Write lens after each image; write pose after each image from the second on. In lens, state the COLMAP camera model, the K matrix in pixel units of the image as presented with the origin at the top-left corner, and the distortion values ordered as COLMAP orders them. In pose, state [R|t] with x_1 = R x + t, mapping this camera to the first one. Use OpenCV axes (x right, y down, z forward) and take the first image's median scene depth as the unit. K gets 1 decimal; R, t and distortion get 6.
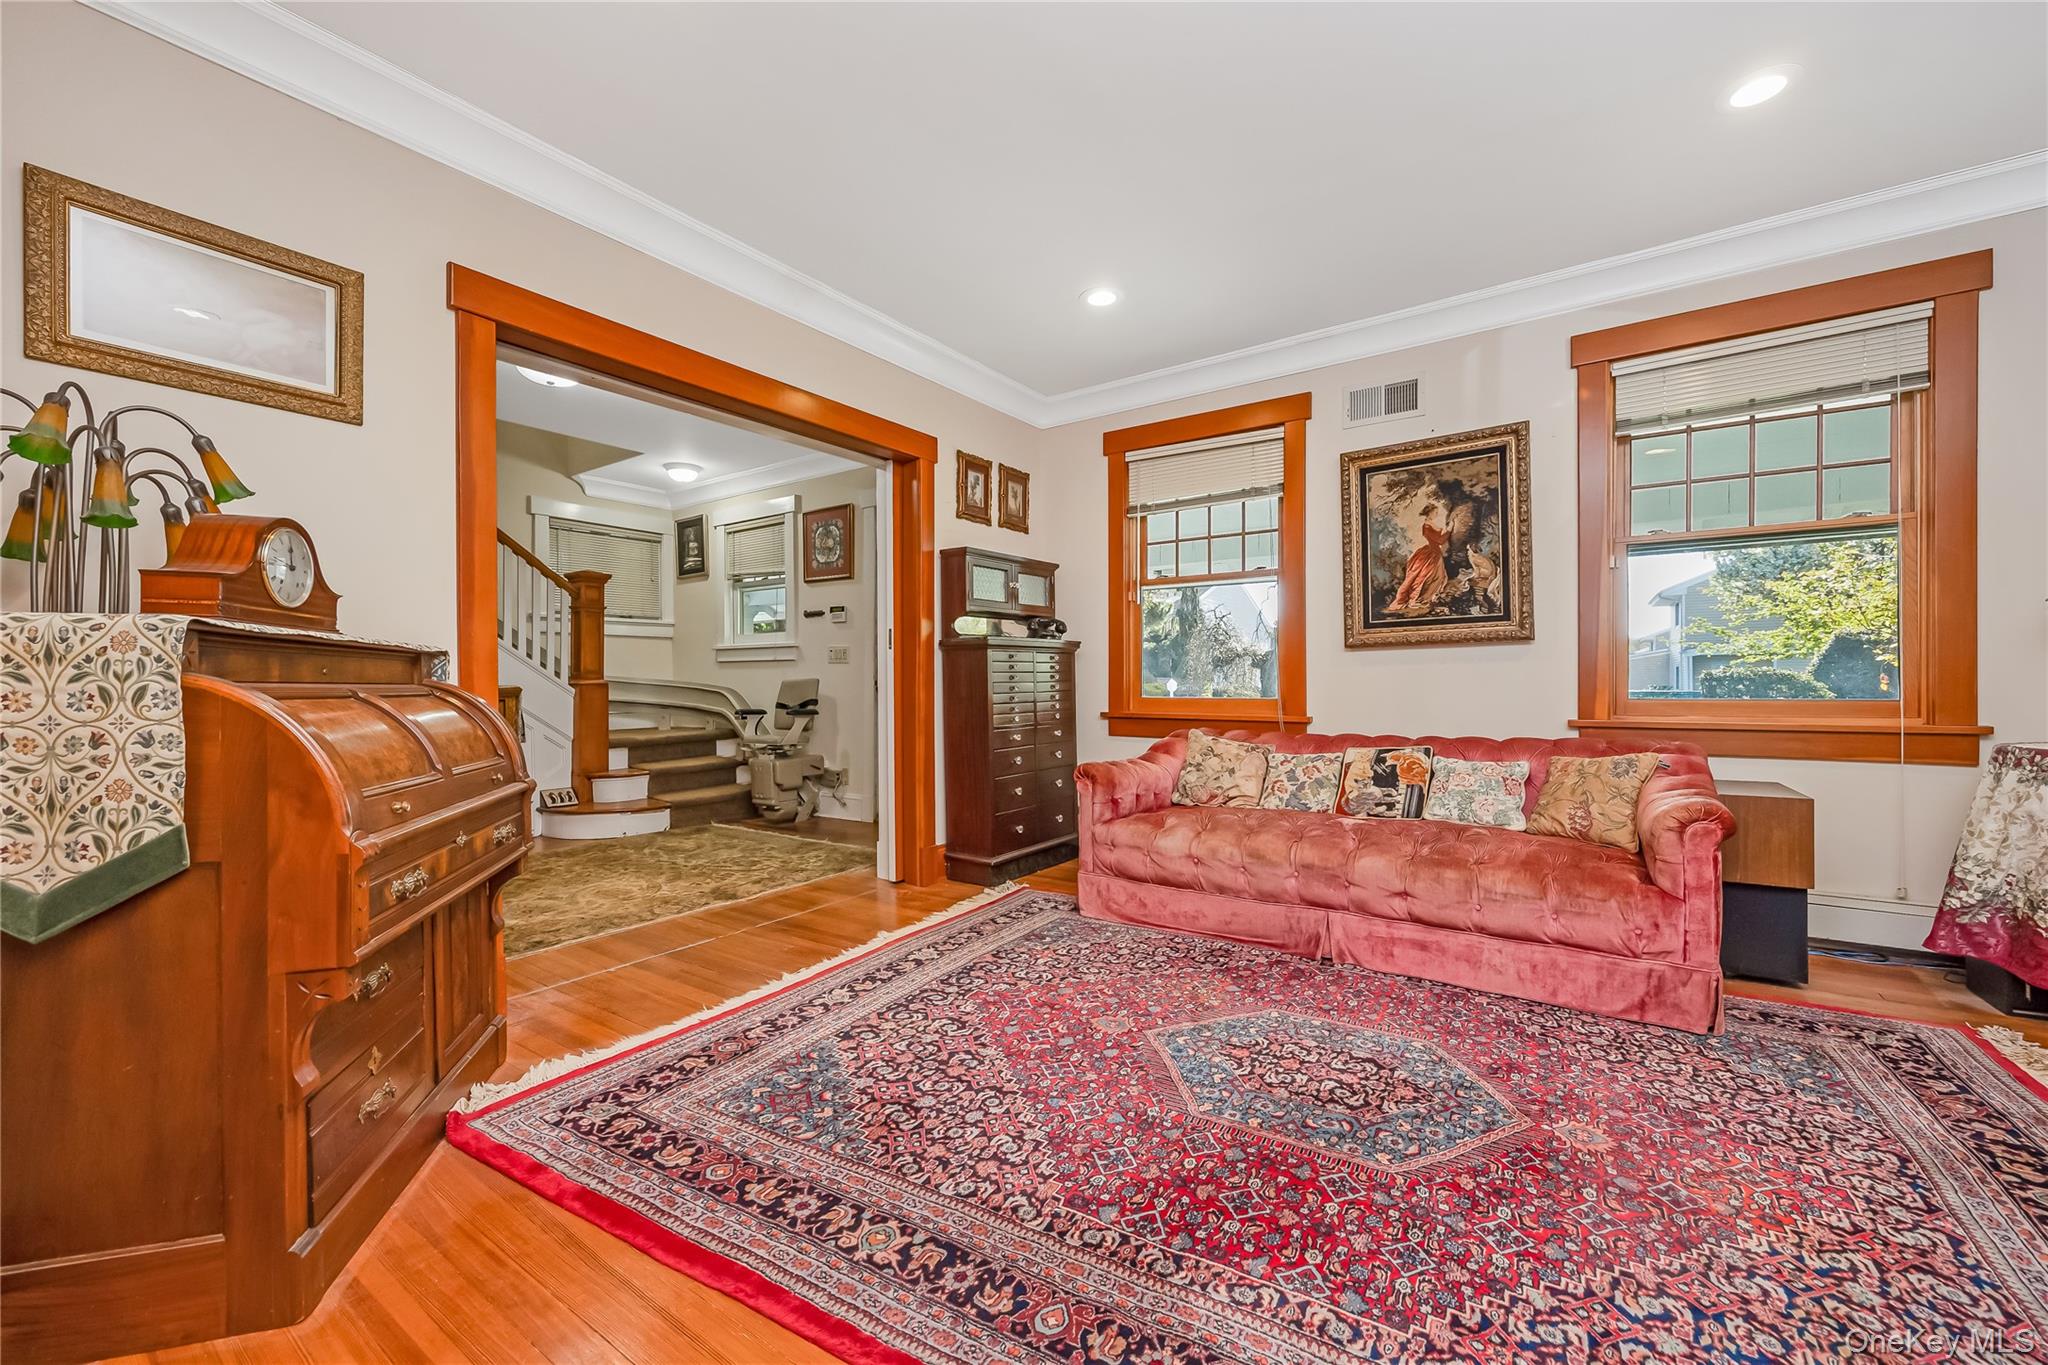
lens RADIAL K [[812.1, 0, 1032.0], [0, 812.1, 682.1], [0, 0, 1]] dist [0.000844, 0.000303]
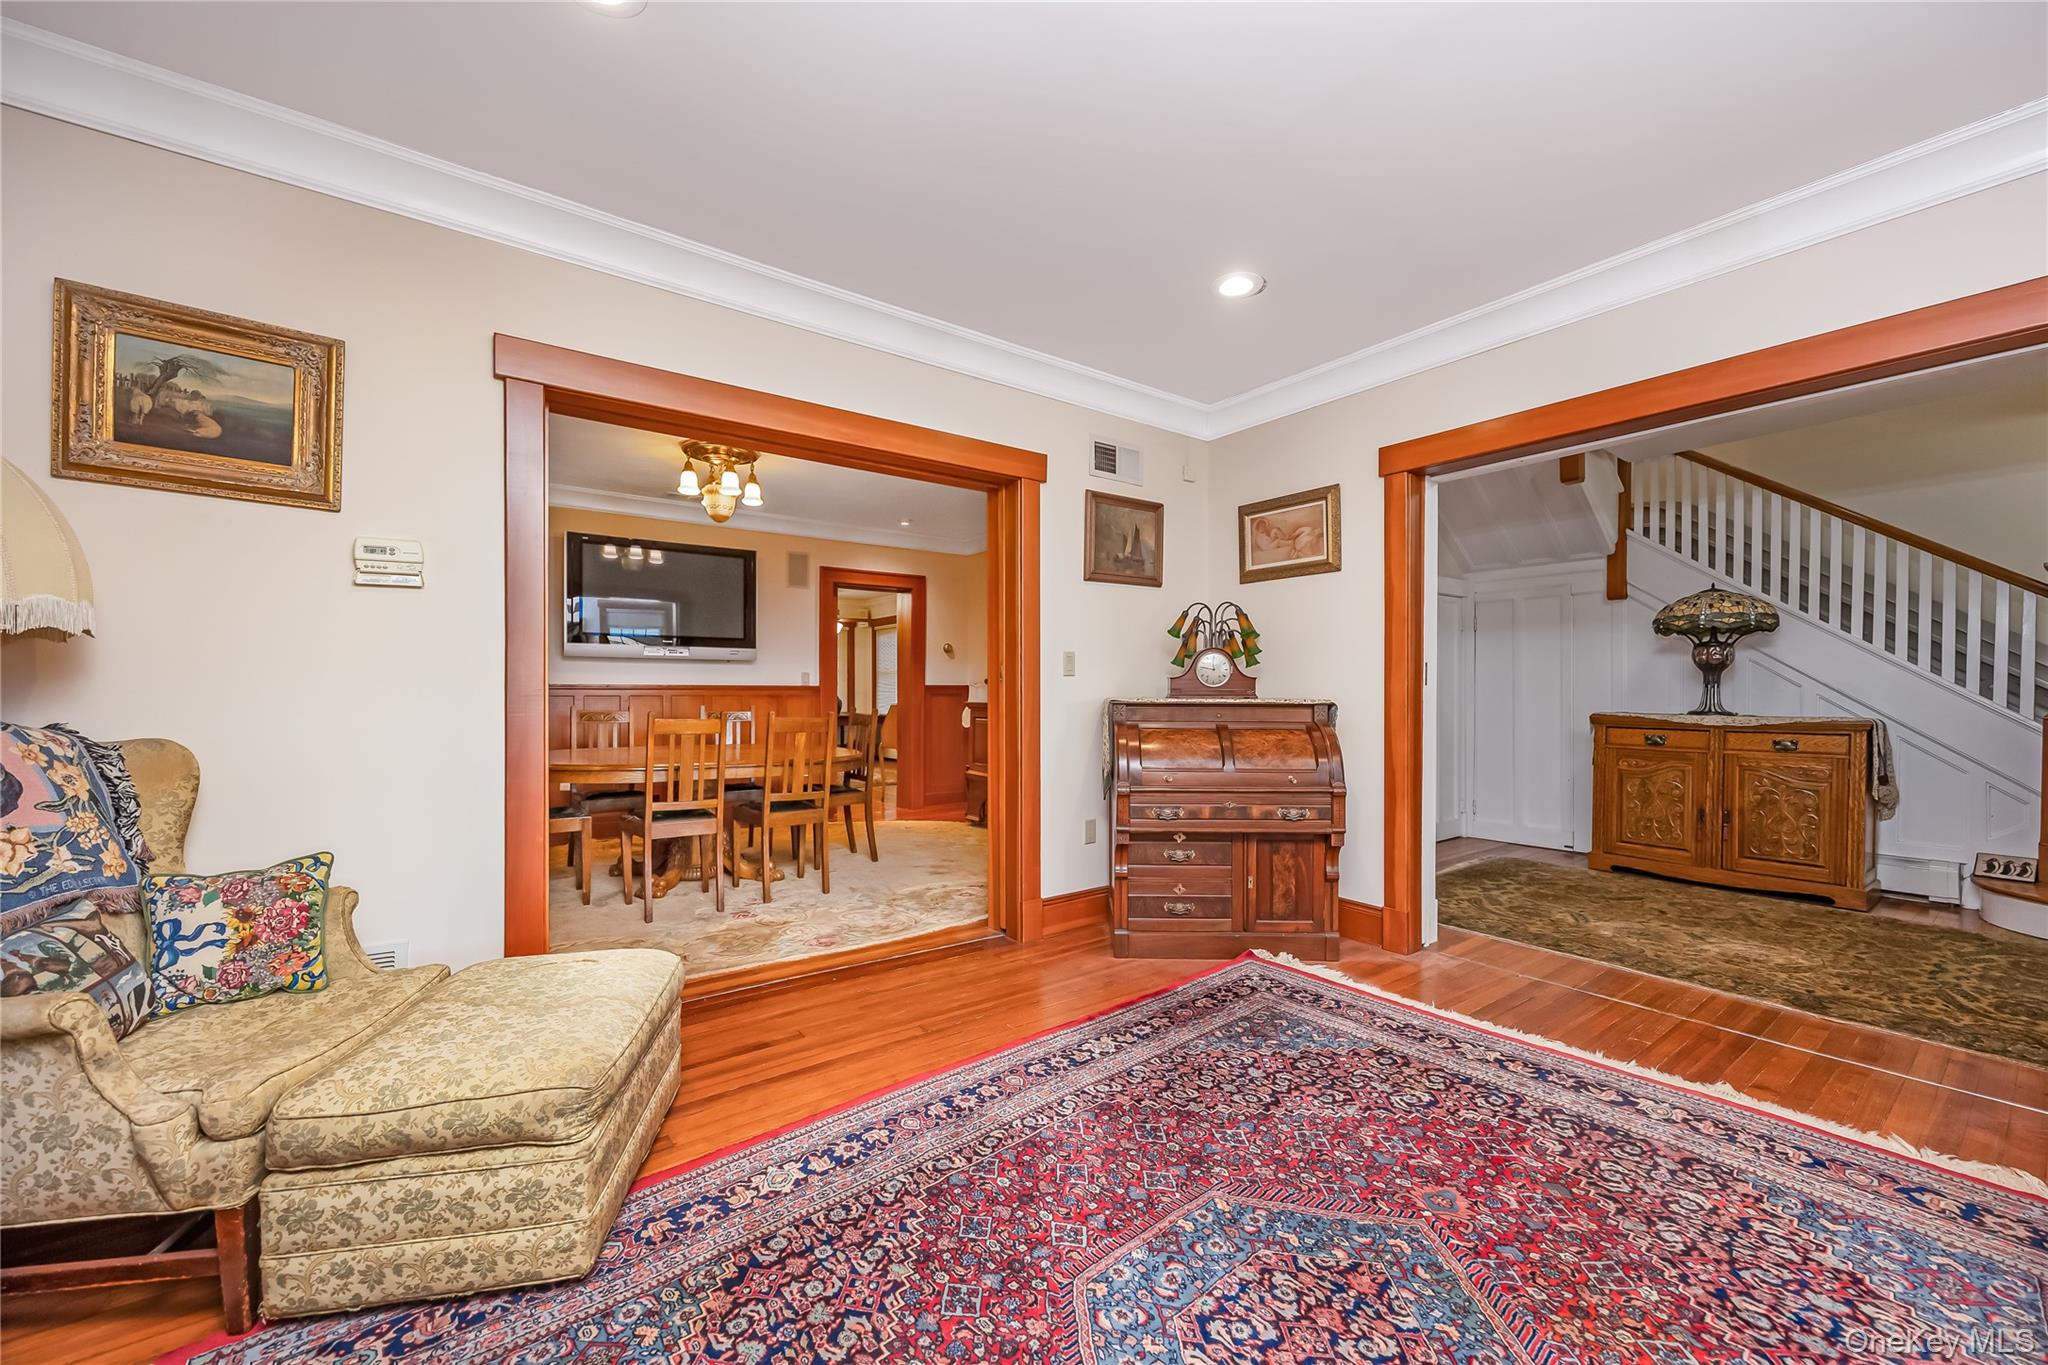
lens RADIAL K [[796.0, 0, 1031.0], [0, 796.0, 691.5], [0, 0, 1]] dist [0.000503, -0.000669]
pose [[-0.324488, 0.009865, -0.945838, 0.917010], [0.004076, 0.999951, 0.009032, -0.069978], [0.945881, -0.000924, -0.324513, 0.858103]]
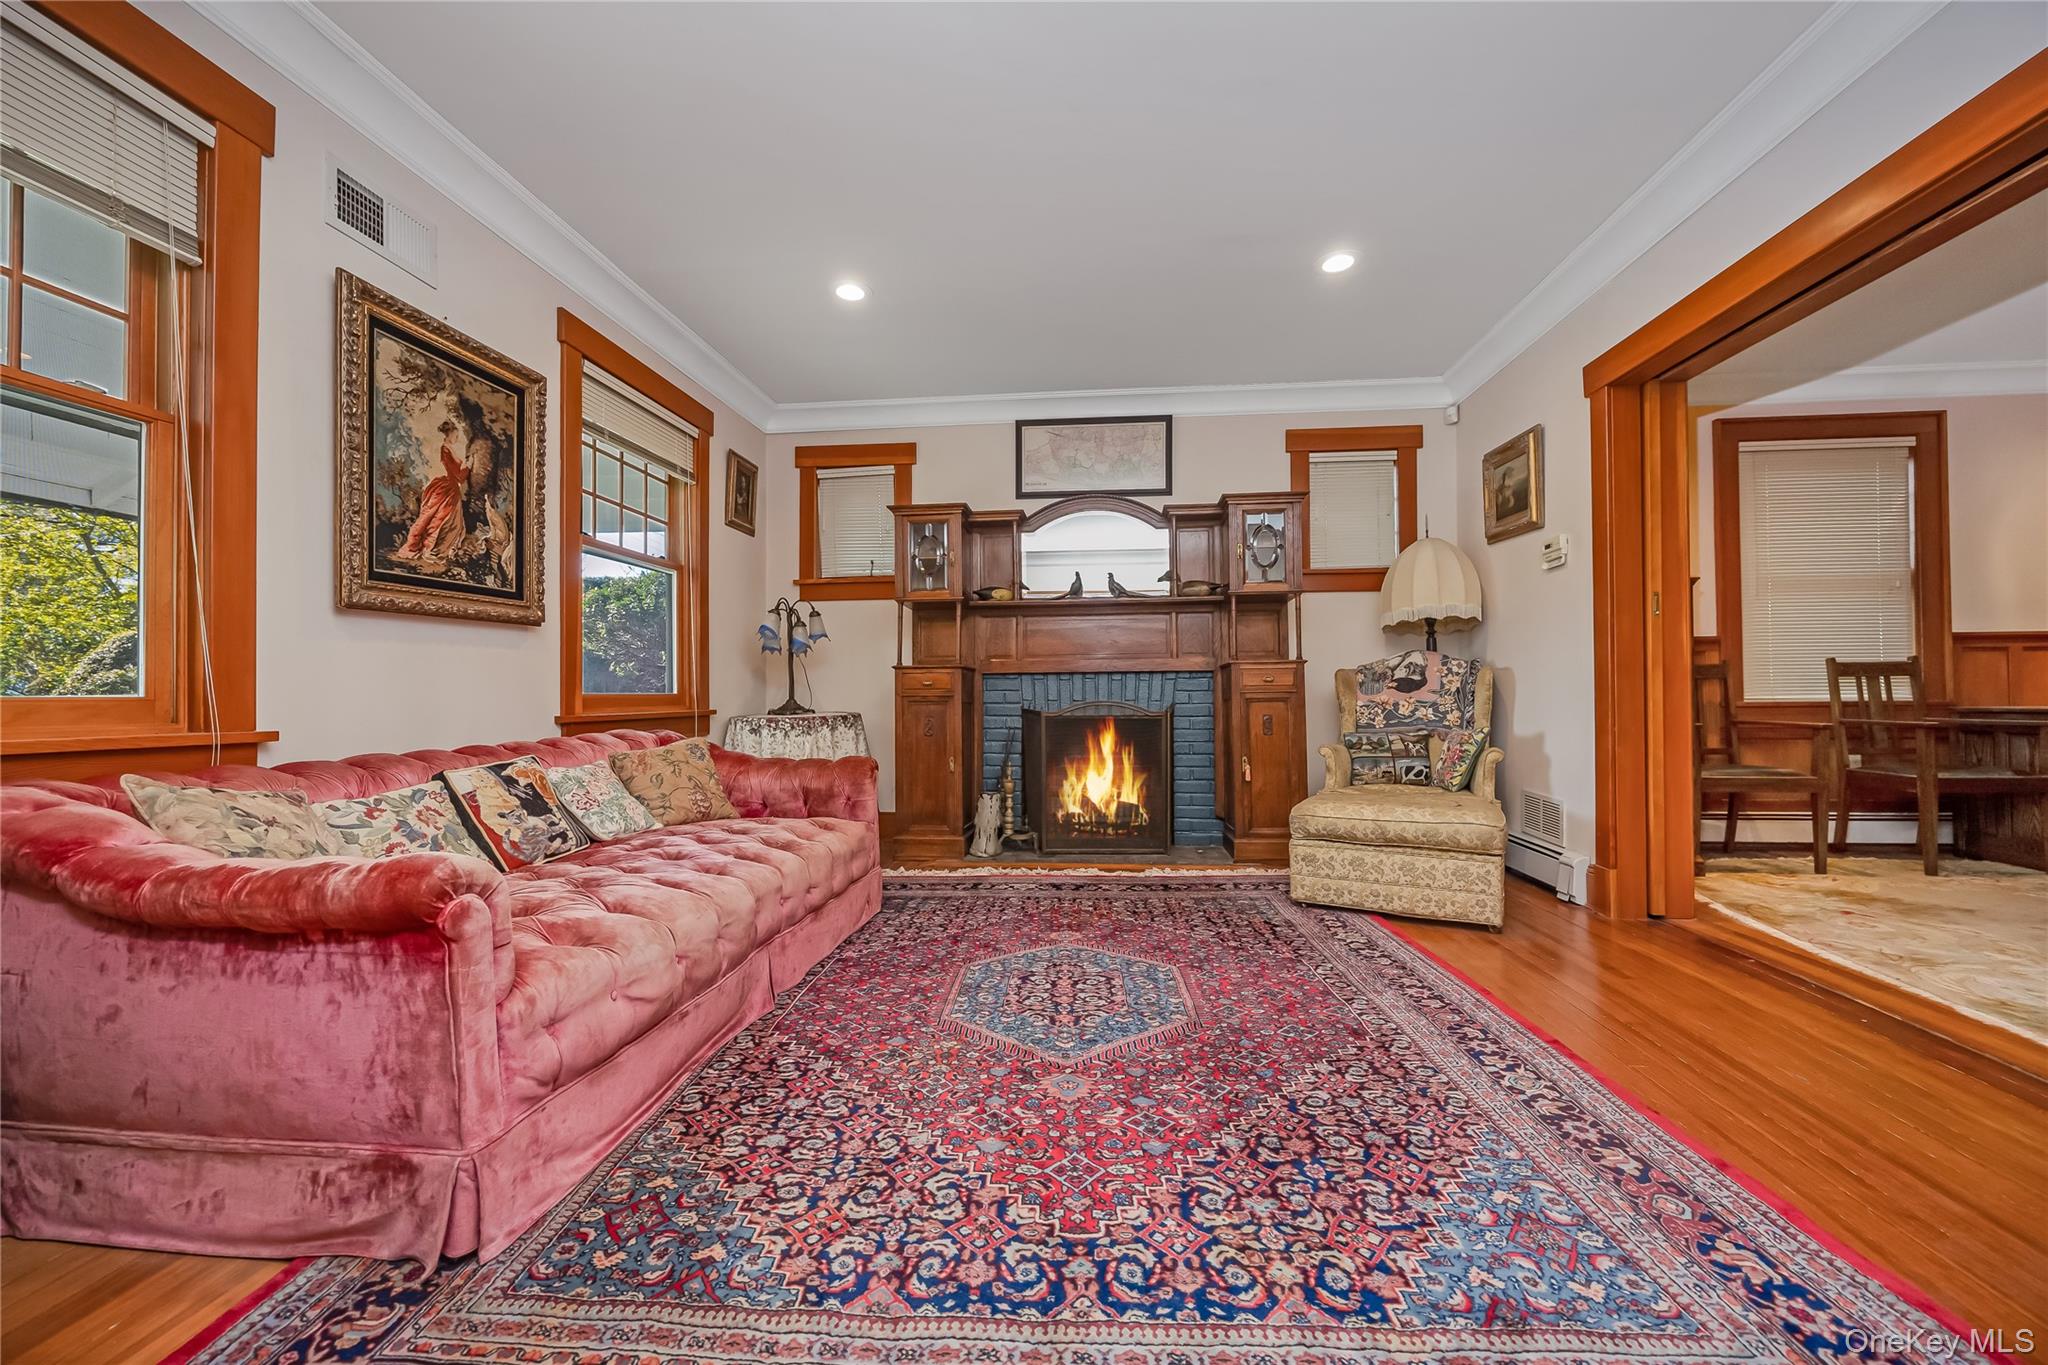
lens RADIAL K [[780.4, 0, 1036.4], [0, 780.4, 684.7], [0, 0, 1]] dist [-0.000243, 0.000001]
pose [[-0.485491, 0.021477, 0.873978, -0.542837], [0.009560, 0.999769, -0.019257, 0.046279], [-0.874189, -0.000994, -0.485584, 1.364799]]
